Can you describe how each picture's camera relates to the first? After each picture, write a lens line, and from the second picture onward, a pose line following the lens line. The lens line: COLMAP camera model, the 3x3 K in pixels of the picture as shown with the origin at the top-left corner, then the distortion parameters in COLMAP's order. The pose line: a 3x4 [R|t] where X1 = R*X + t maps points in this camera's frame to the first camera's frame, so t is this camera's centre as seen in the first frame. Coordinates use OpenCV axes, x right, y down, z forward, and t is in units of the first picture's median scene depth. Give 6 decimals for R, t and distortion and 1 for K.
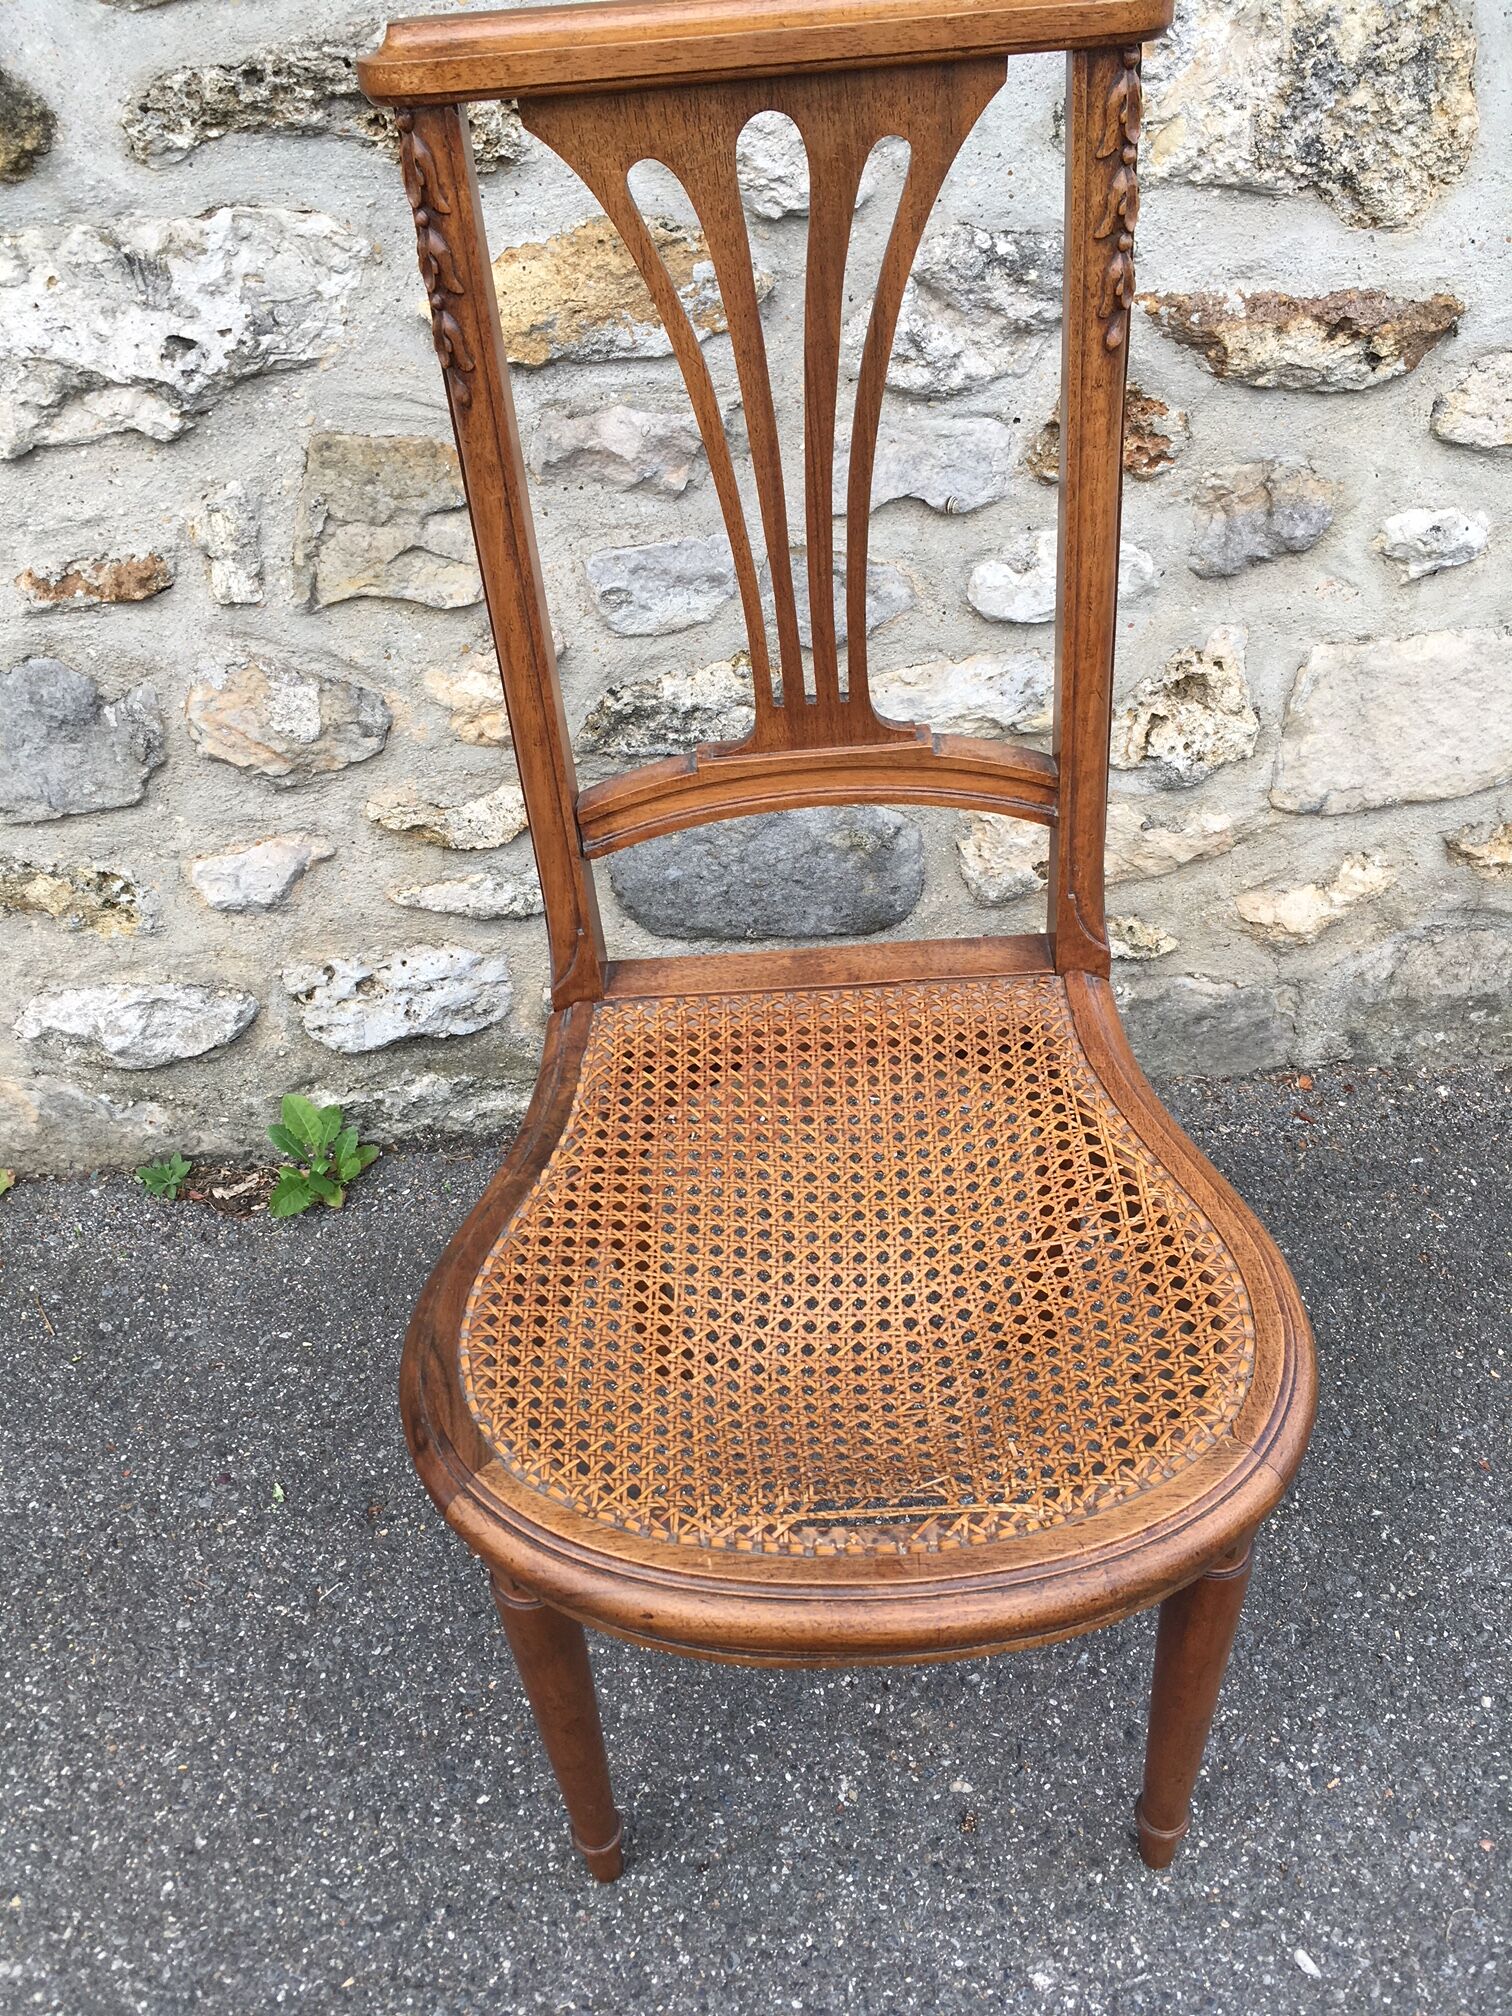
lens RADIAL K [[1705.0, 0, 745.1], [0, 1705.0, 1016.0], [0, 0, 1]] dist [0.077833, -0.126104]
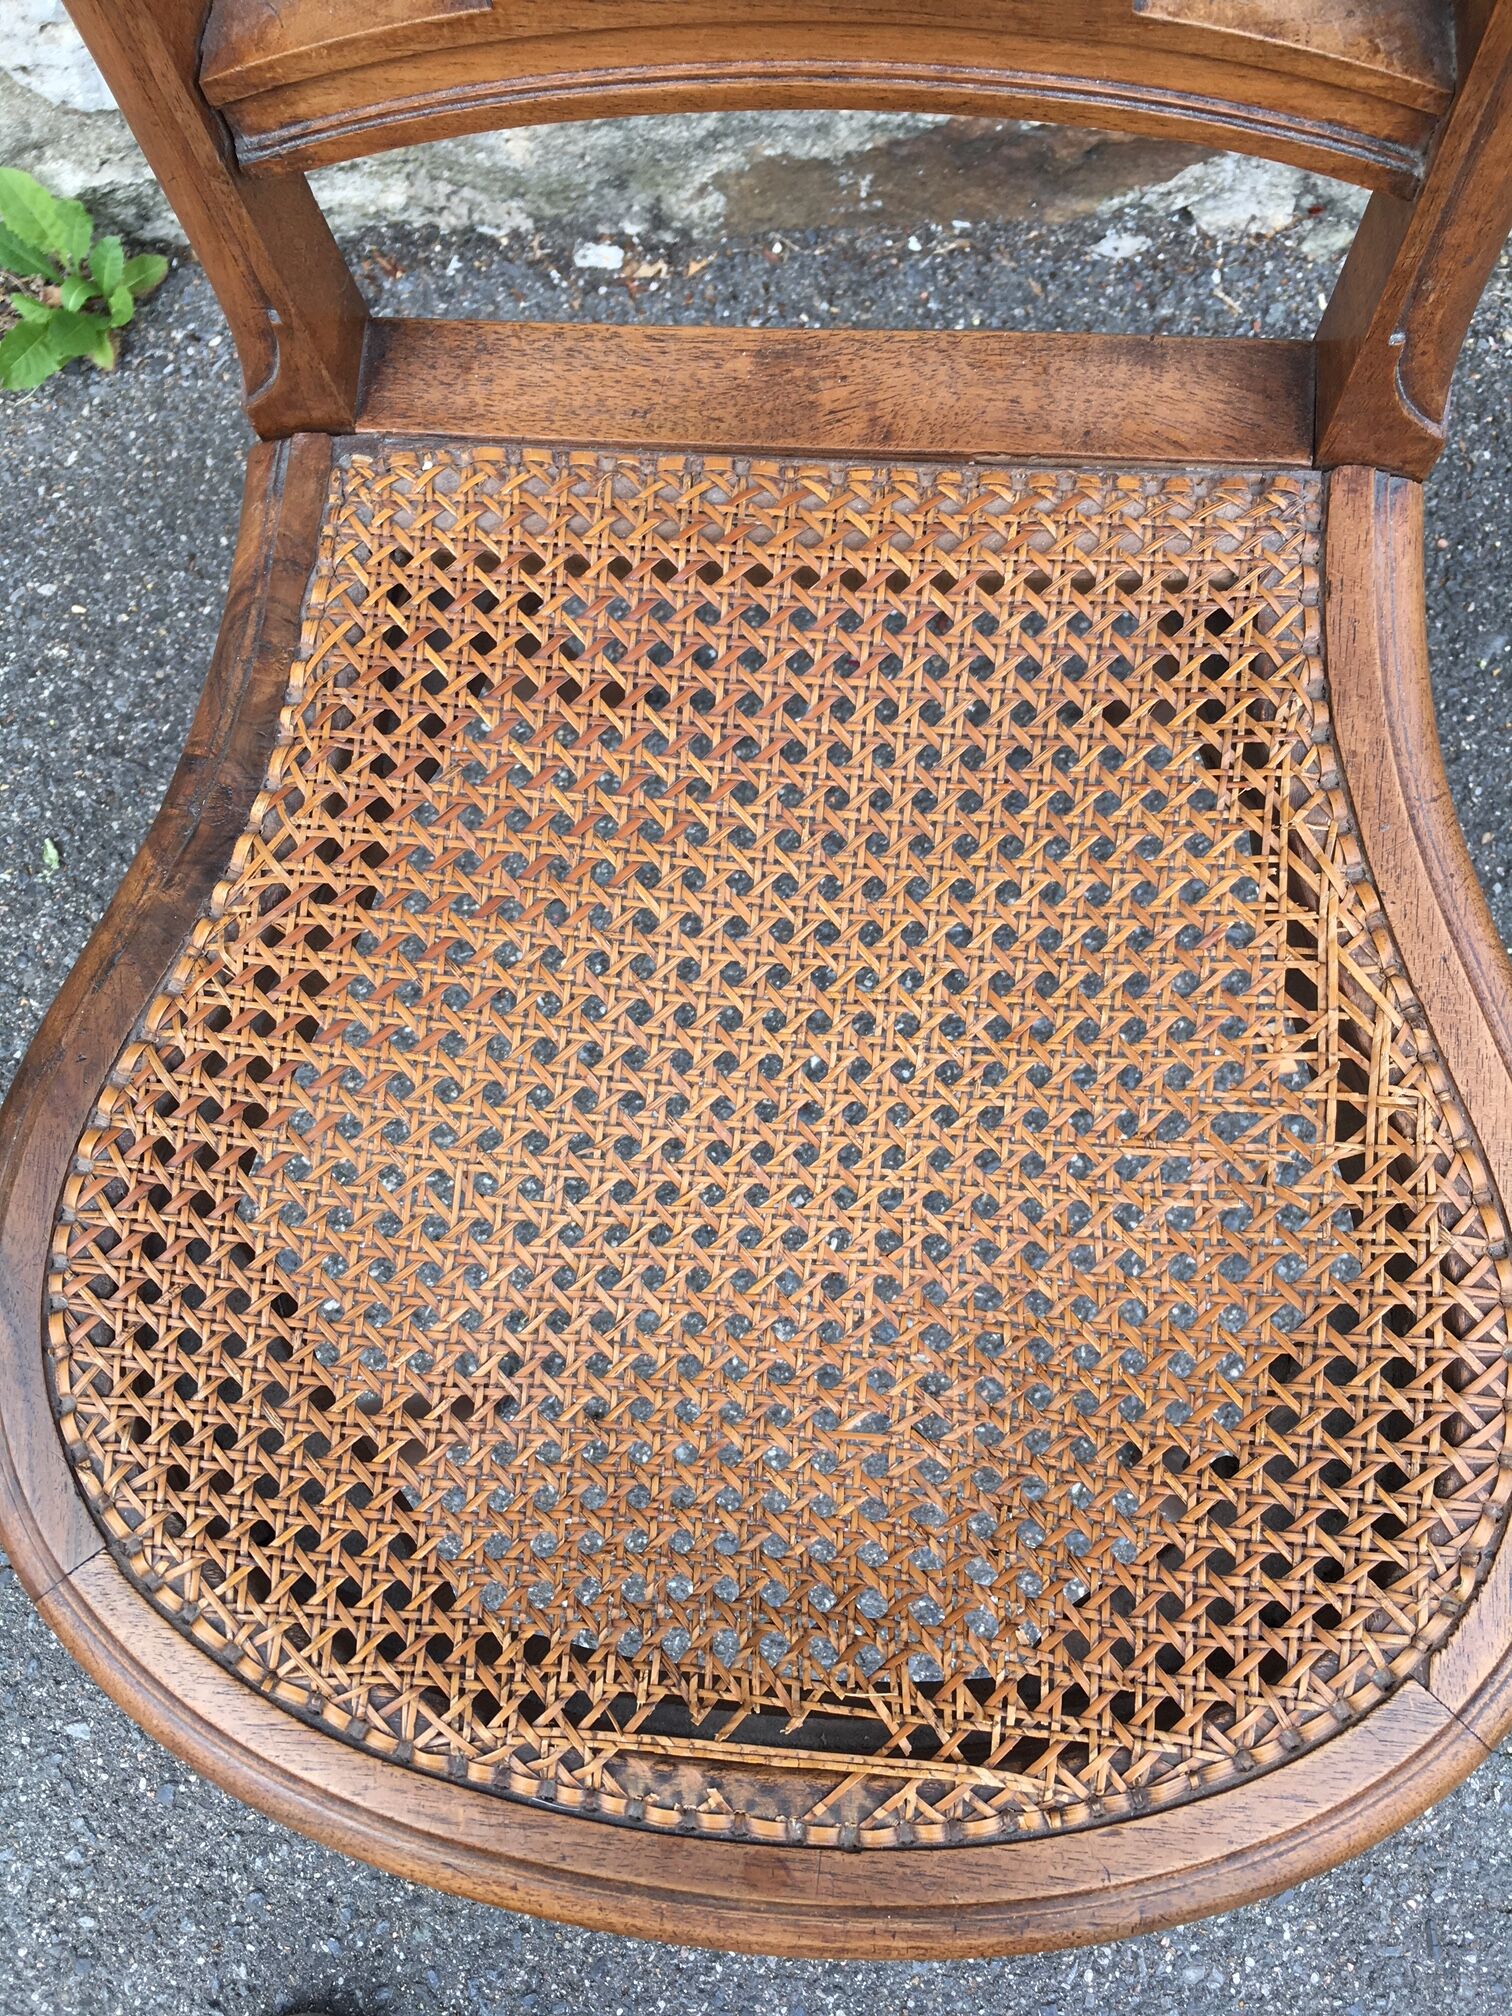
lens RADIAL K [[1741.3, 0, 756.0], [0, 1741.3, 1008.0], [0, 0, 1]] dist [0.087753, -0.148779]
pose [[0.996973, 0.077538, -0.005634, 0.040084], [-0.057194, 0.780612, 0.622393, -0.177939], [0.052657, -0.620187, 0.782685, 0.469902]]
